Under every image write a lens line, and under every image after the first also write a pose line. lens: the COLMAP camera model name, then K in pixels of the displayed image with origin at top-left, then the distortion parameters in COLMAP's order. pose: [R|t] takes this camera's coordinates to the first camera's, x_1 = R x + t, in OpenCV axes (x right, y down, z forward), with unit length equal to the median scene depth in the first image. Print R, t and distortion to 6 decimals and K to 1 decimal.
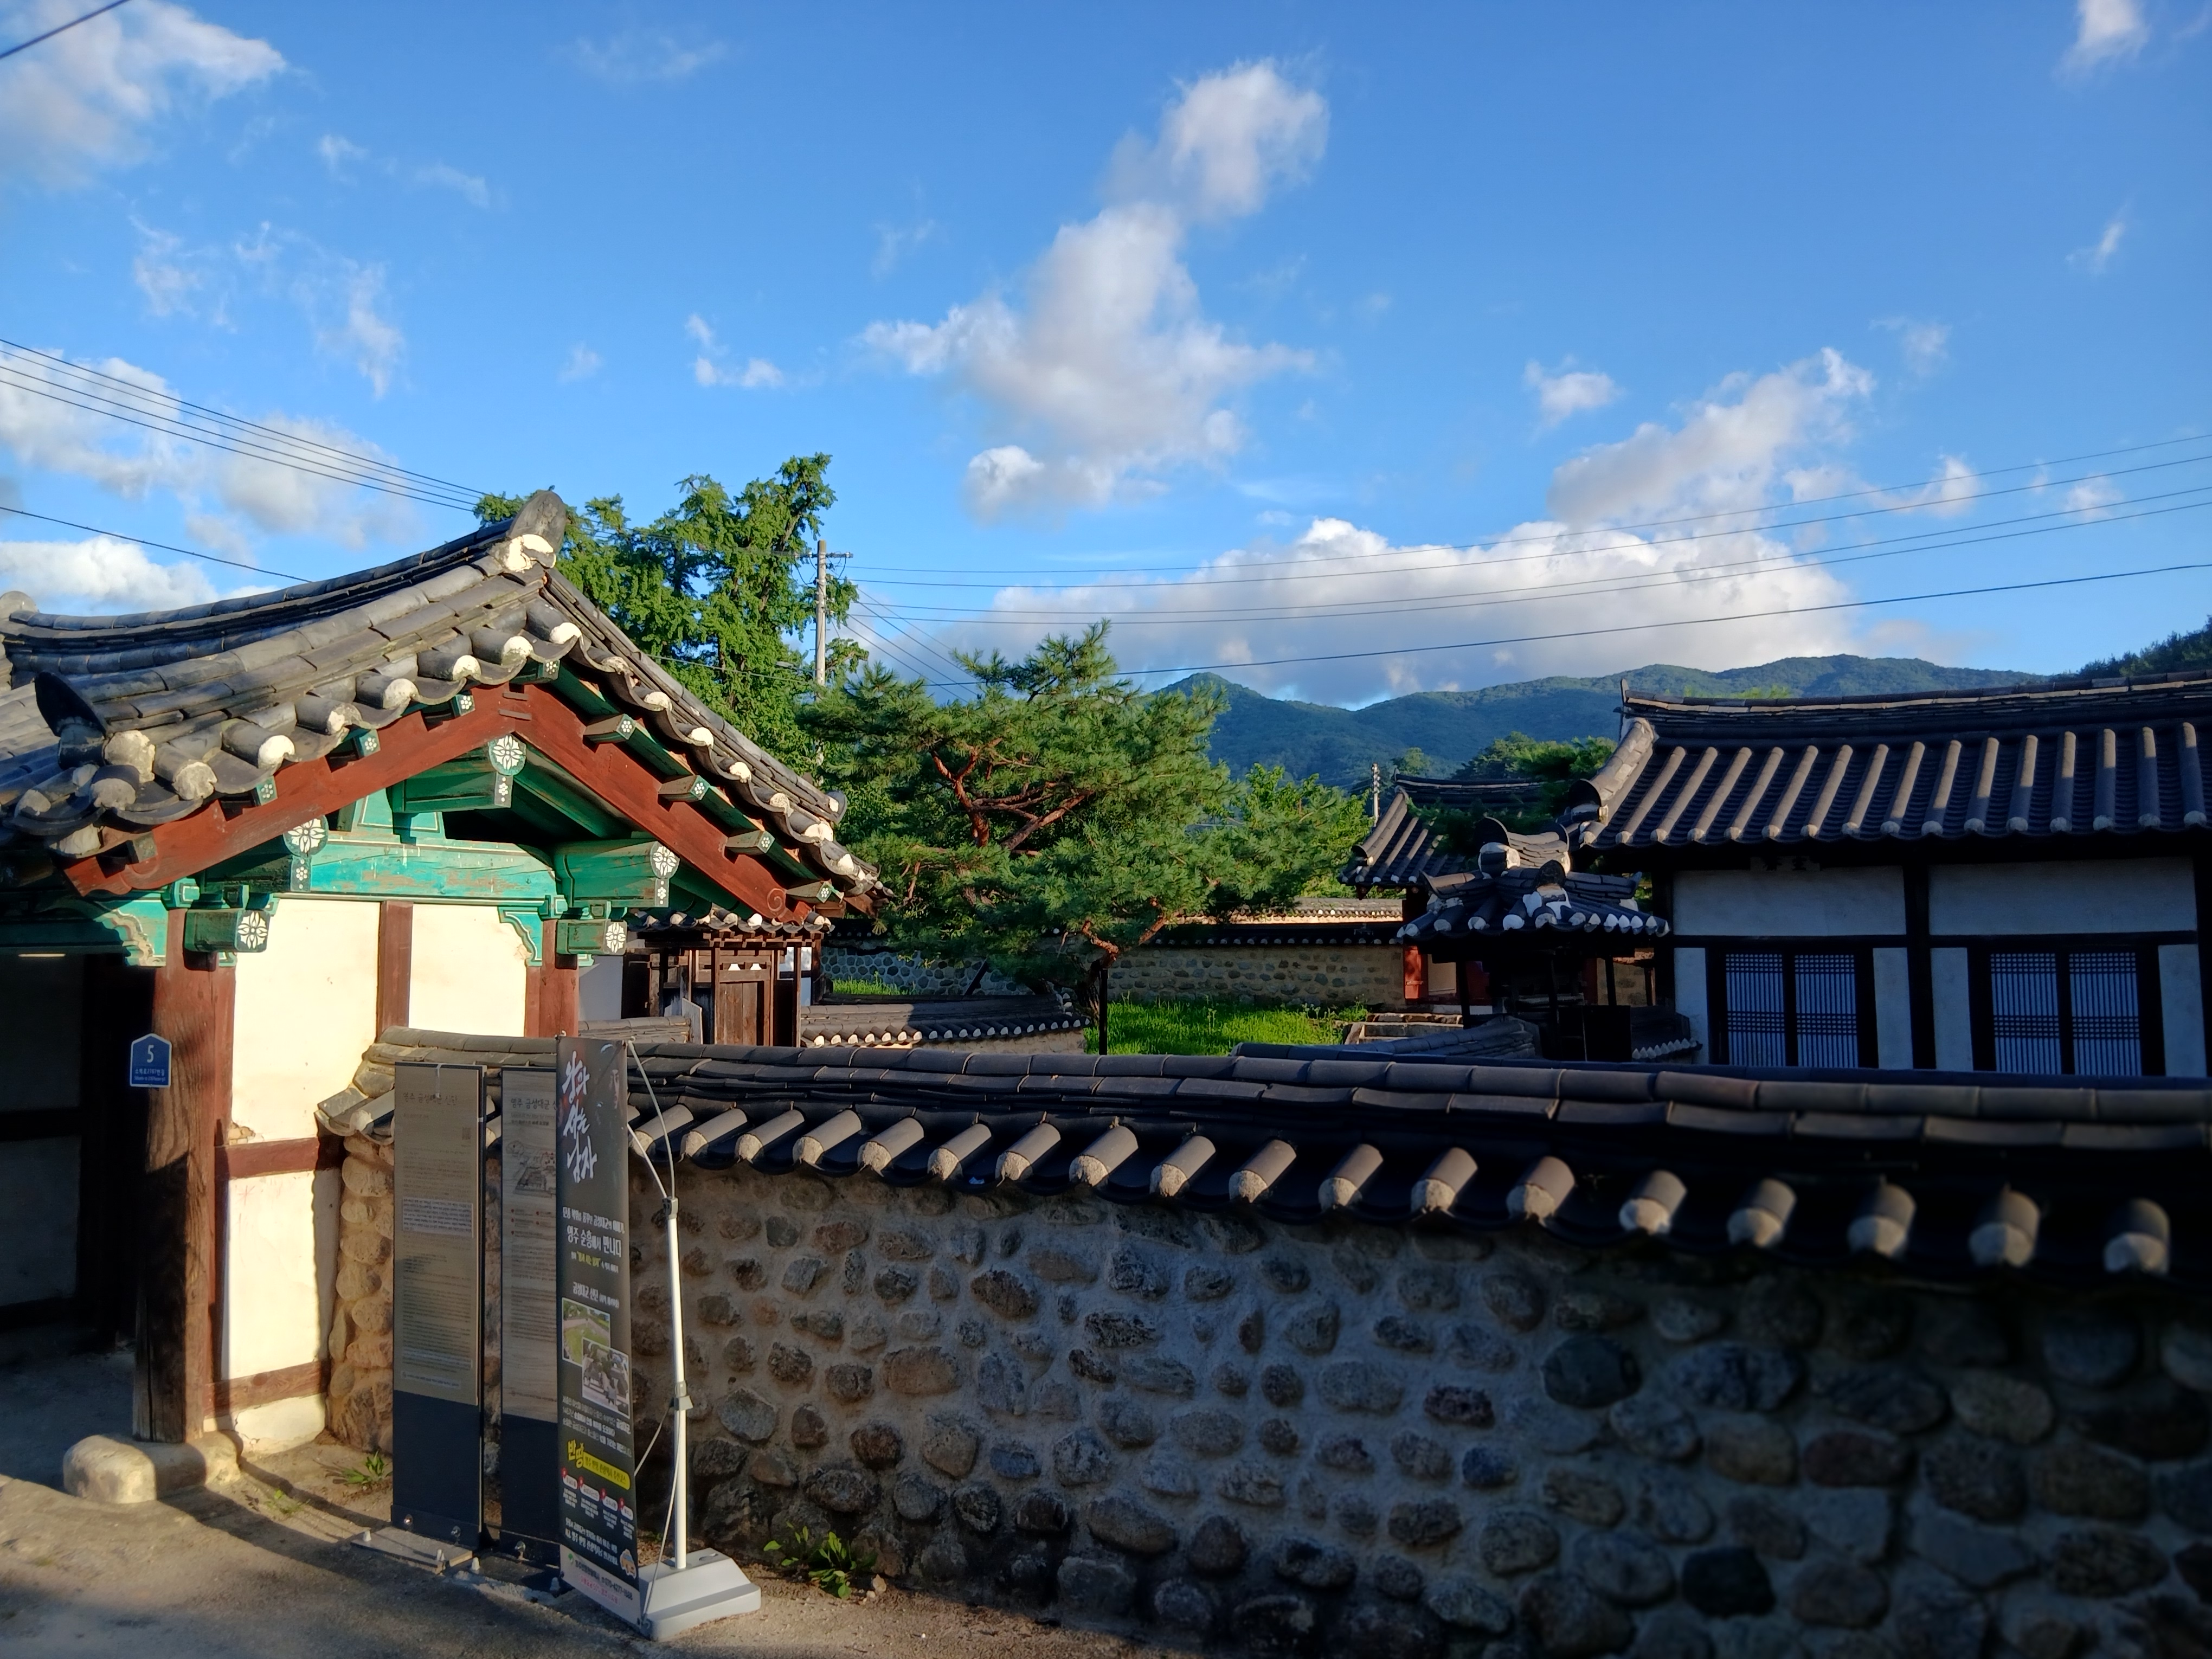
lens RADIAL K [[1670.9, 0, 1106.0], [0, 1670.9, 829.5], [0, 0, 1]] dist [0.113210, -0.200354]
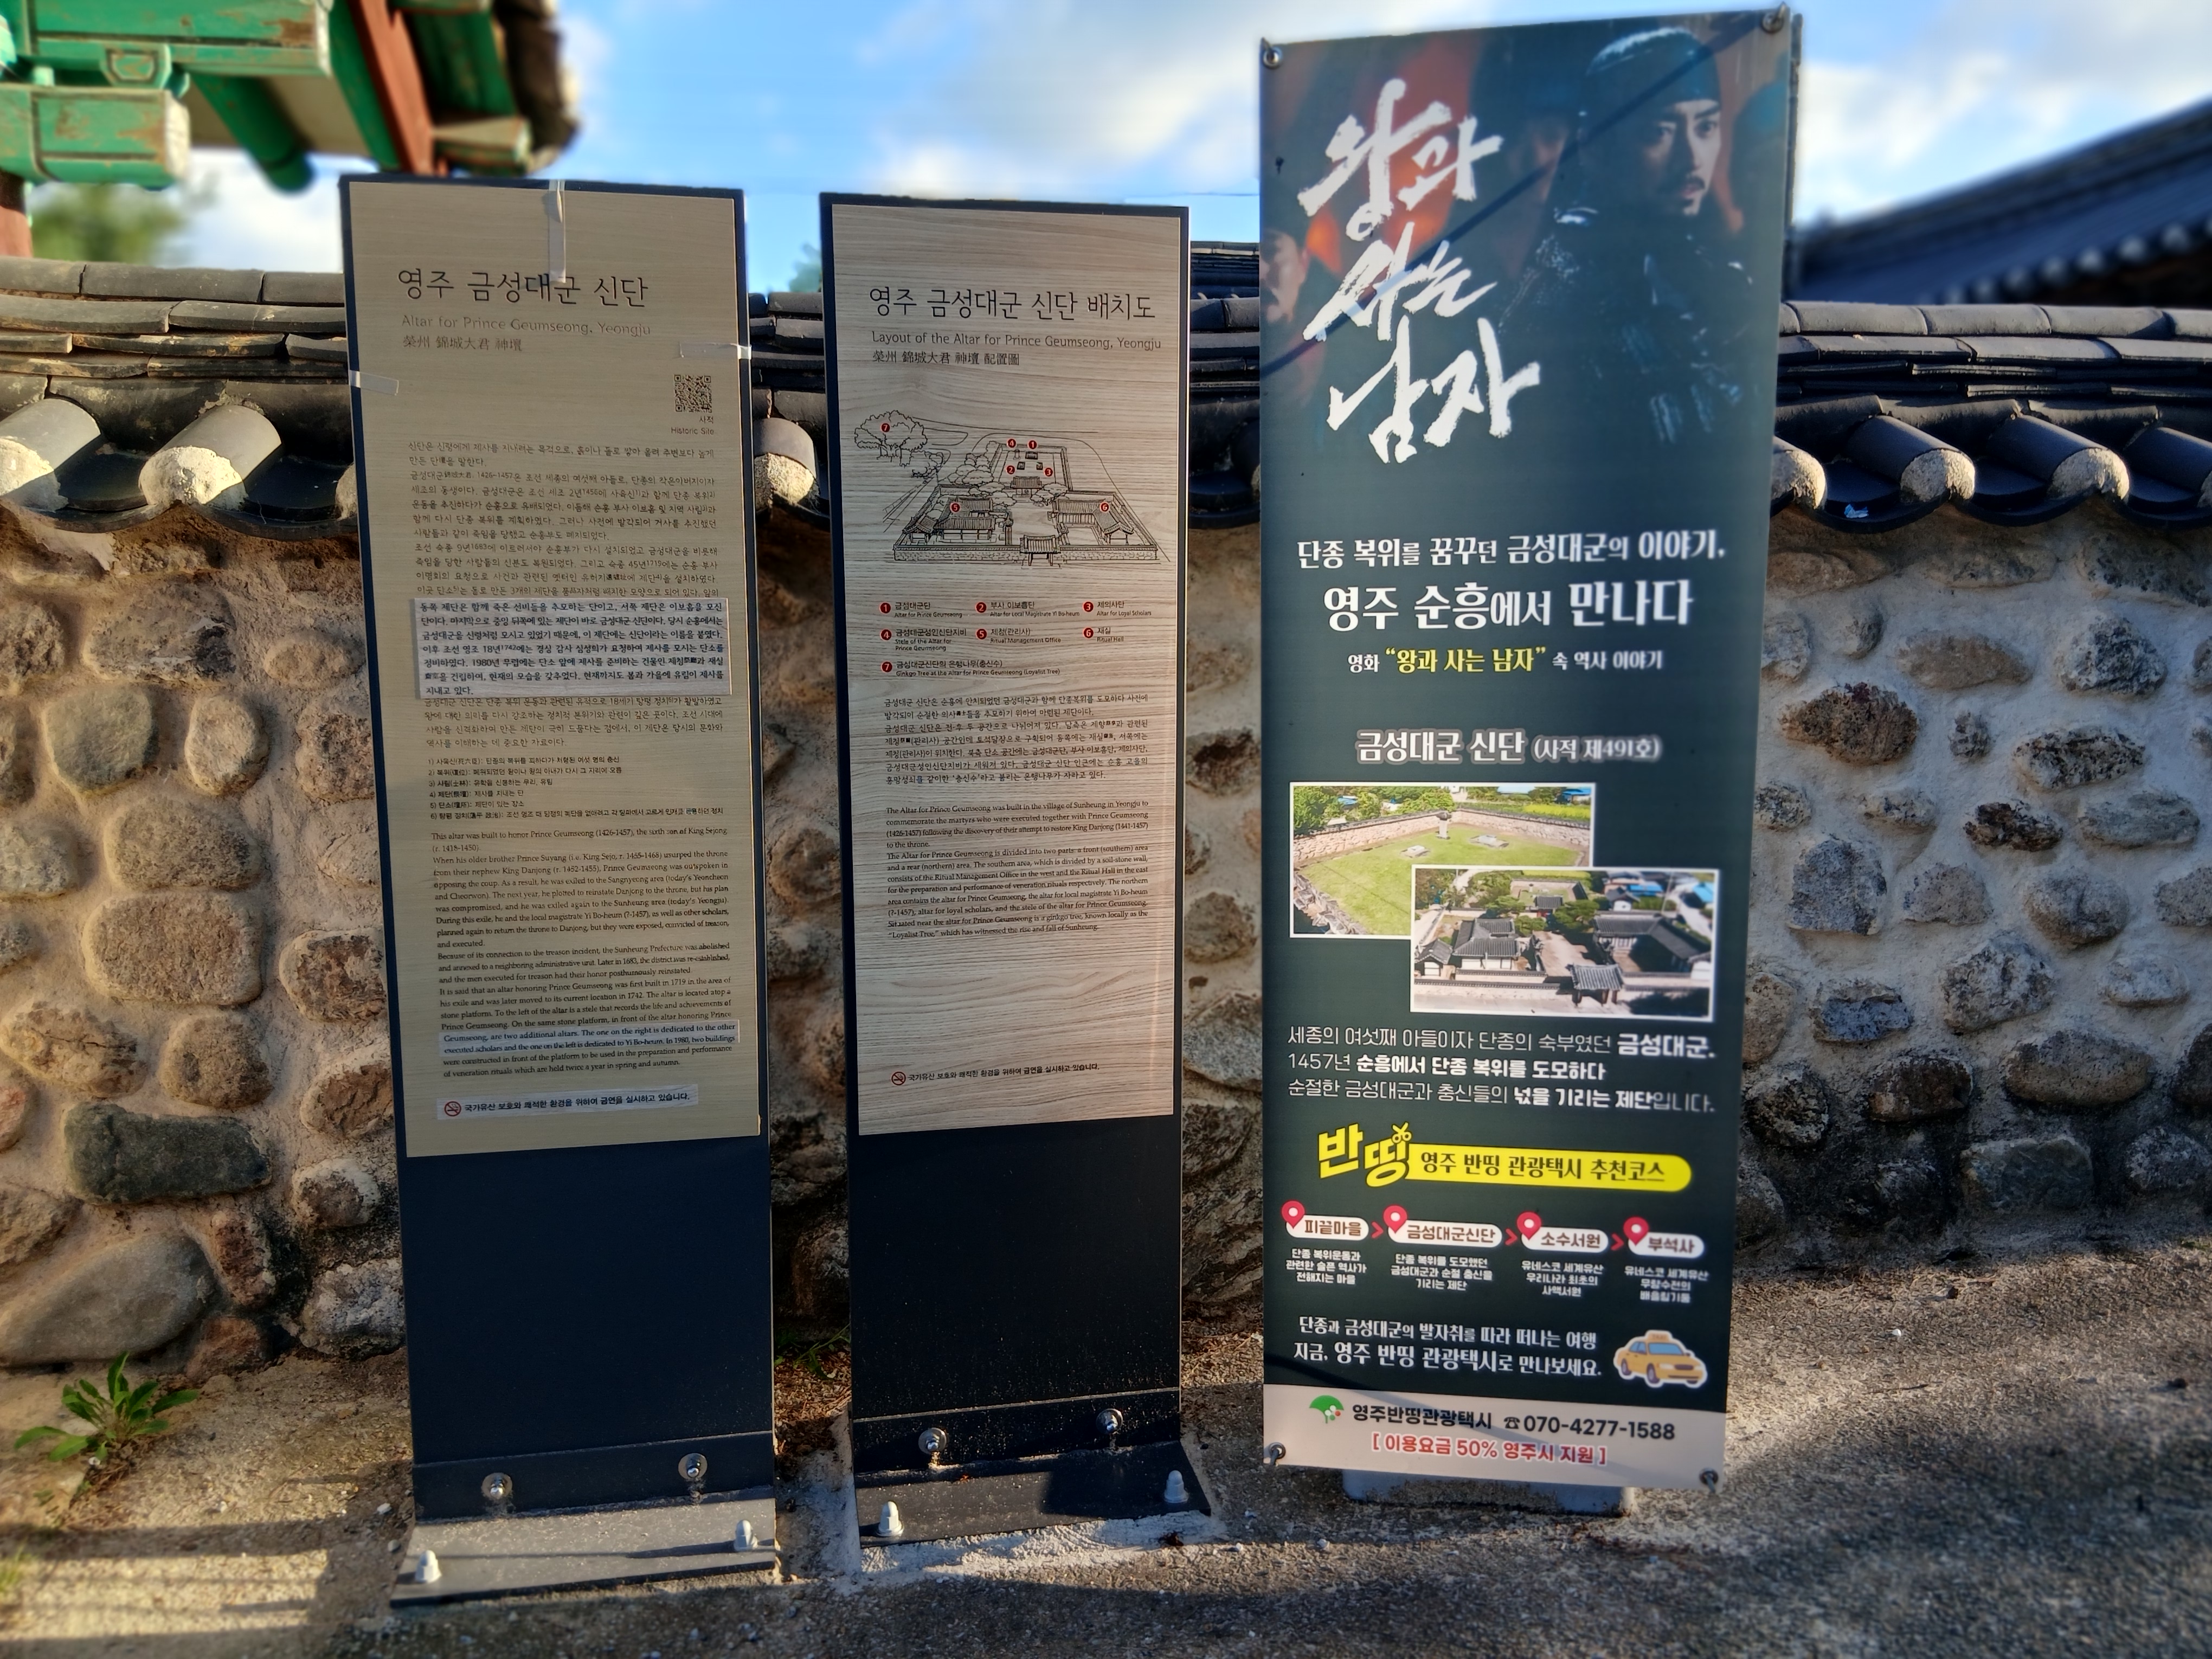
lens RADIAL K [[1670.9, 0, 1106.0], [0, 1670.9, 829.5], [0, 0, 1]] dist [0.113210, -0.200354]
pose [[0.759712, -0.084506, 0.644745, -0.601349], [-0.042172, 0.983029, 0.178537, 0.224440], [-0.648891, -0.162827, 0.743255, 0.756380]]
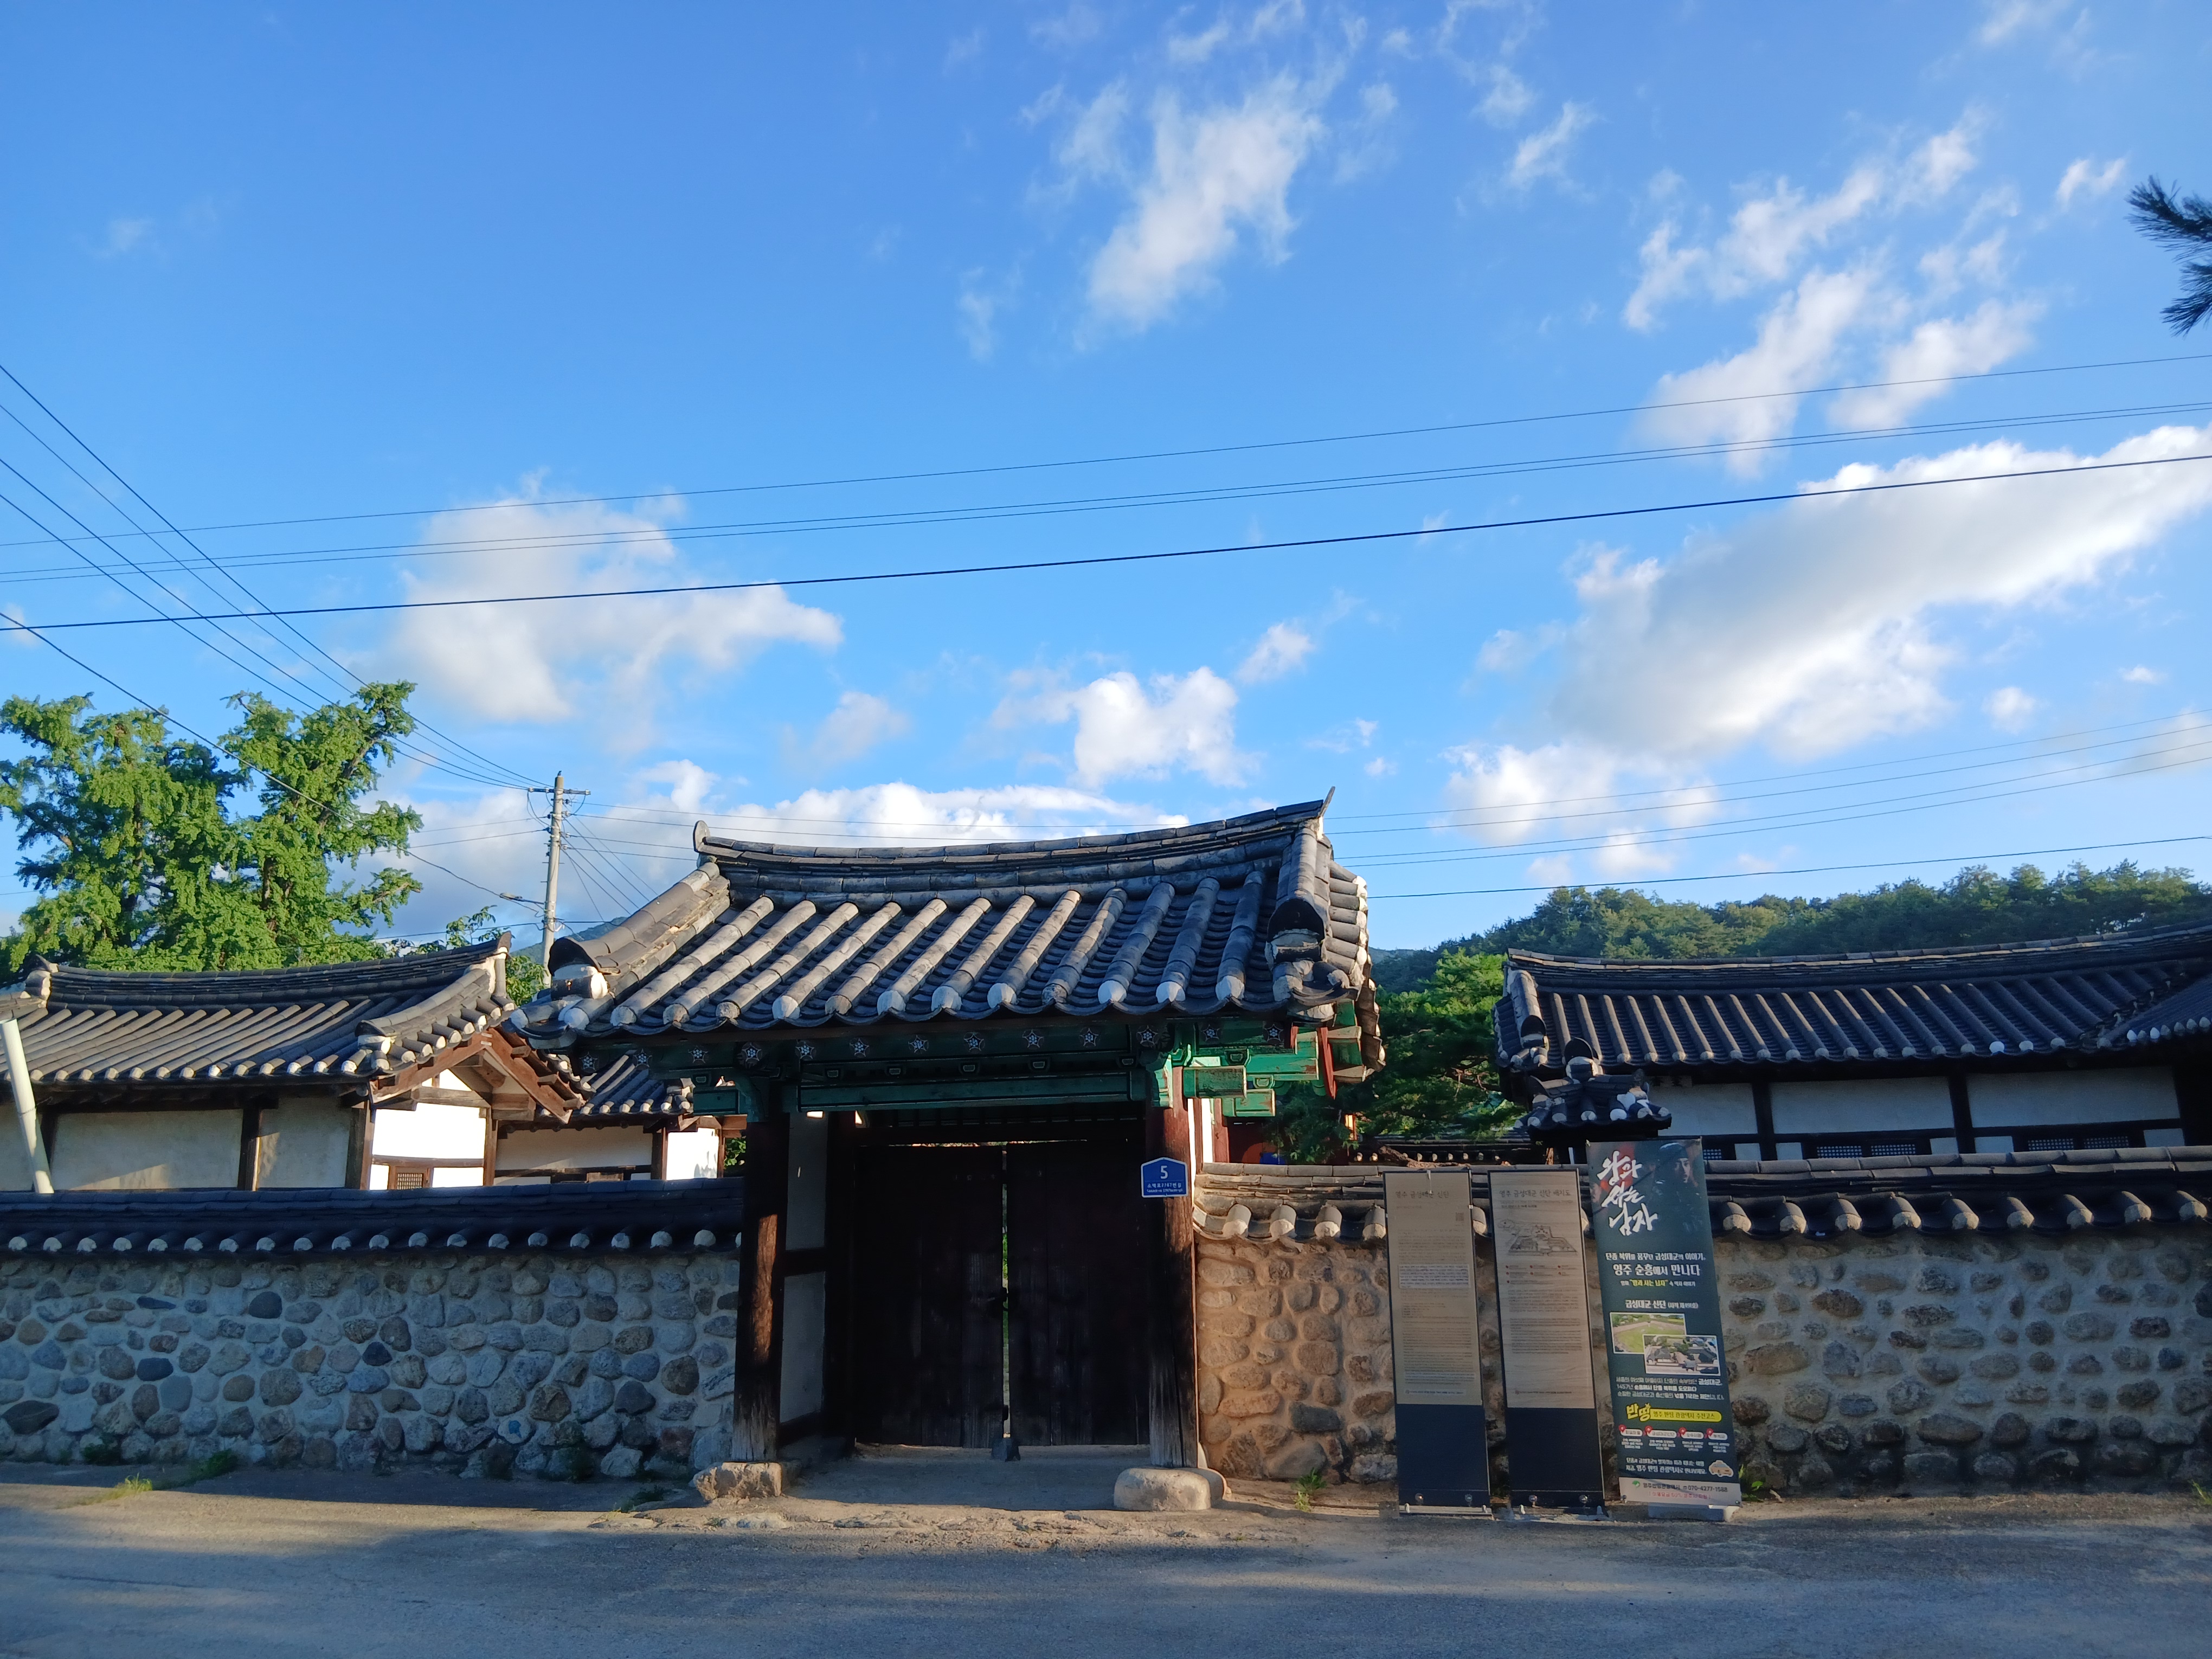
lens RADIAL K [[1654.2, 0, 1090.0], [0, 1654.2, 835.2], [0, 0, 1]] dist [0.100823, -0.185921]
pose [[0.945596, 0.055578, 0.320561, -1.310633], [-0.008125, 0.989027, -0.147509, 0.073076], [-0.325242, 0.136879, 0.935672, -0.354505]]
